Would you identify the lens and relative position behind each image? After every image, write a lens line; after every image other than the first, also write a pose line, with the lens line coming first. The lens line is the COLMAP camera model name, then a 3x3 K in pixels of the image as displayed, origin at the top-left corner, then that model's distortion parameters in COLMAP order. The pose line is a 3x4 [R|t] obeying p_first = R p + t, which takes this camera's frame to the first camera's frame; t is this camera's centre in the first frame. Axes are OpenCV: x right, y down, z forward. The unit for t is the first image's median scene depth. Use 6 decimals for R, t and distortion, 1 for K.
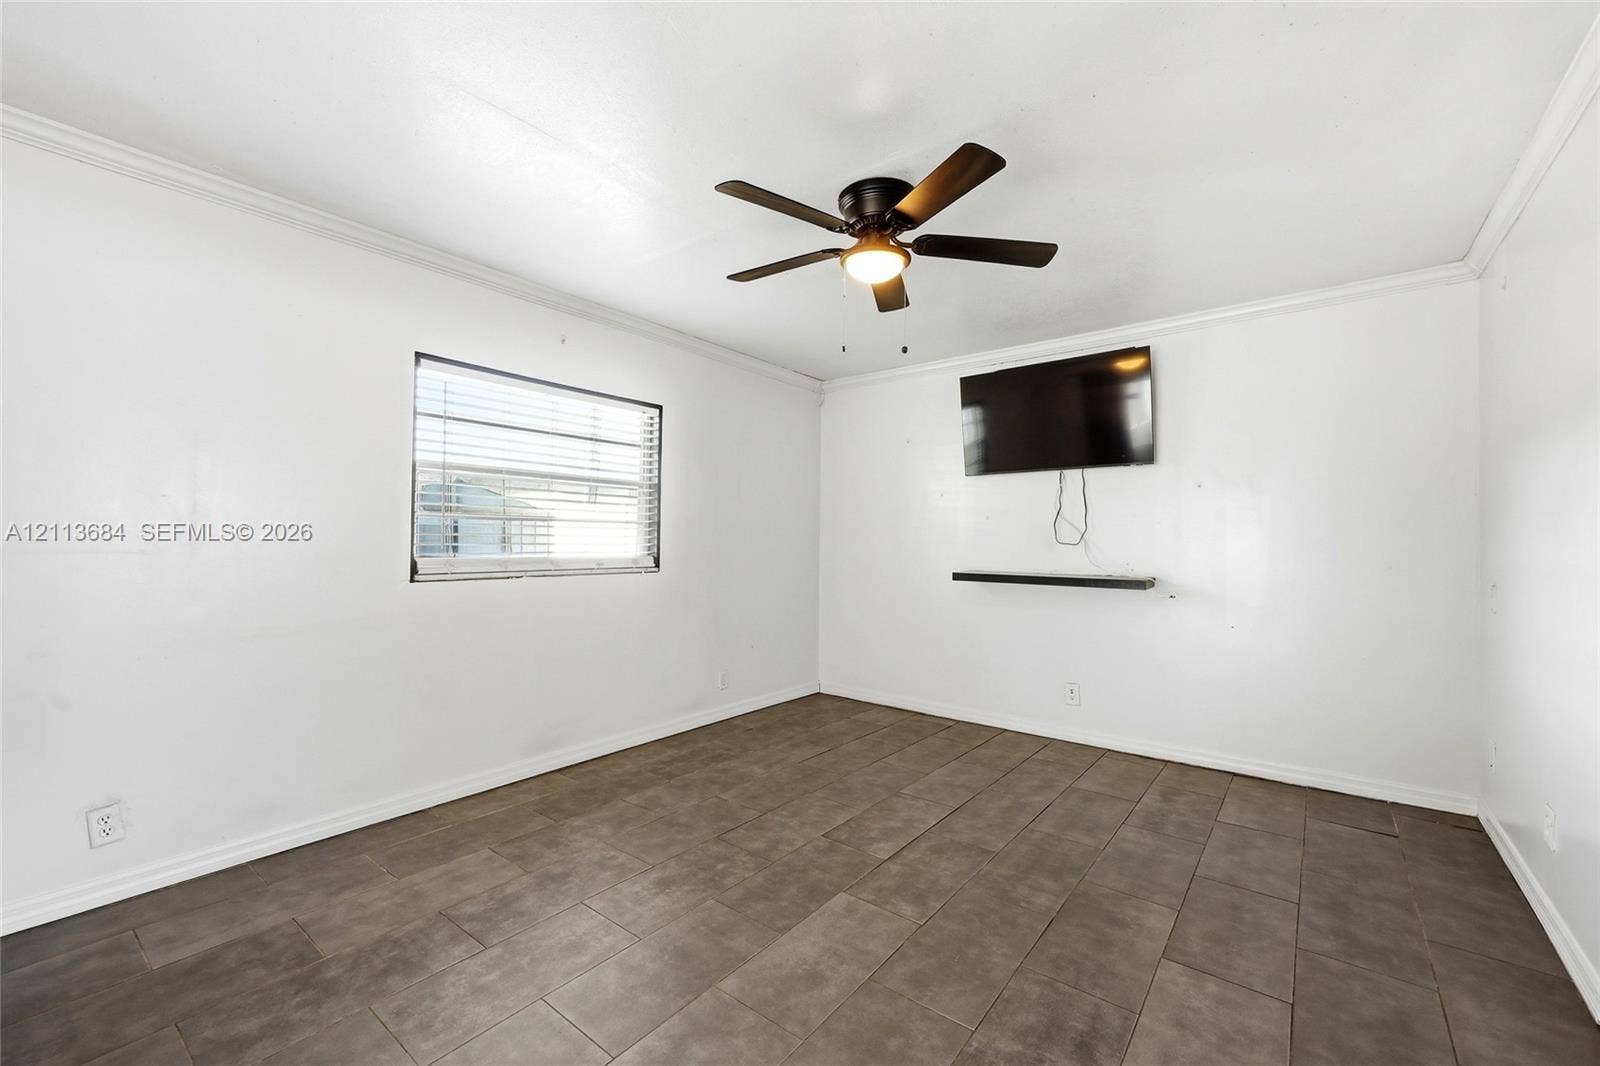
lens RADIAL K [[648.2, 0, 800.0], [0, 648.2, 533.0], [0, 0, 1]] dist [0.000256, -0.000012]
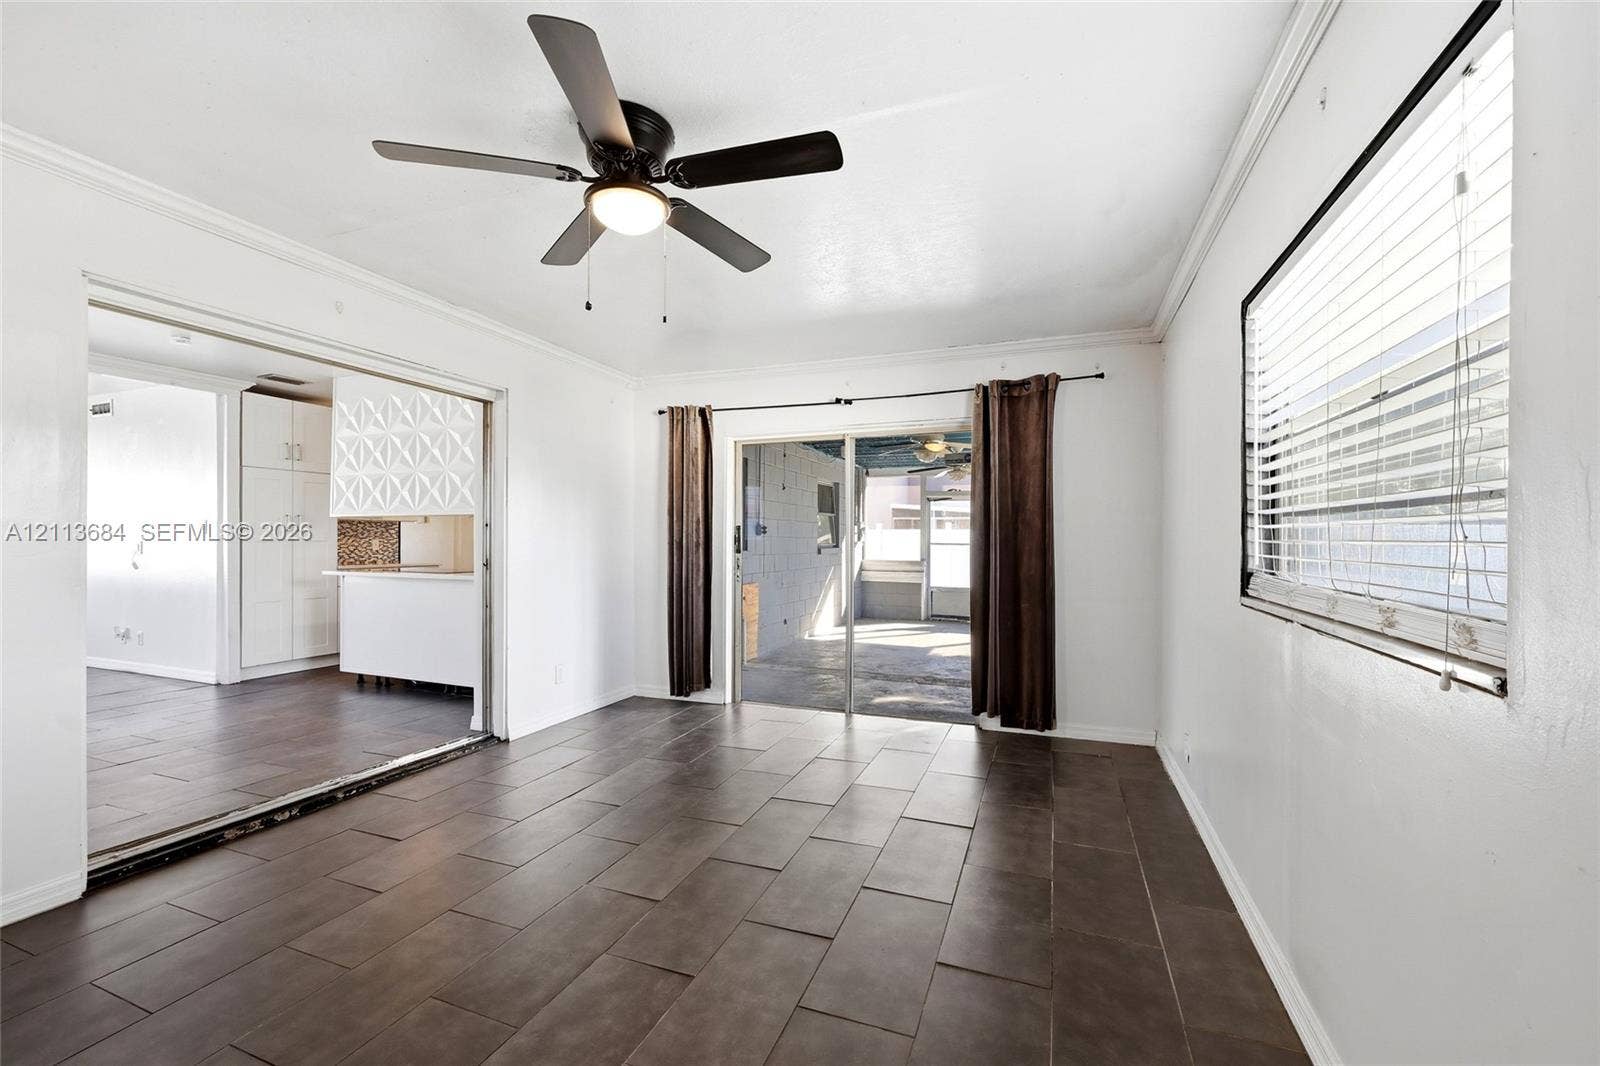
lens RADIAL K [[648.2, 0, 800.0], [0, 648.2, 533.0], [0, 0, 1]] dist [0.000256, -0.000012]
pose [[-0.955578, -0.012022, -0.294493, 0.136914], [-0.006708, 0.999796, -0.019047, 0.011527], [0.294662, -0.016225, -0.955464, 1.749904]]
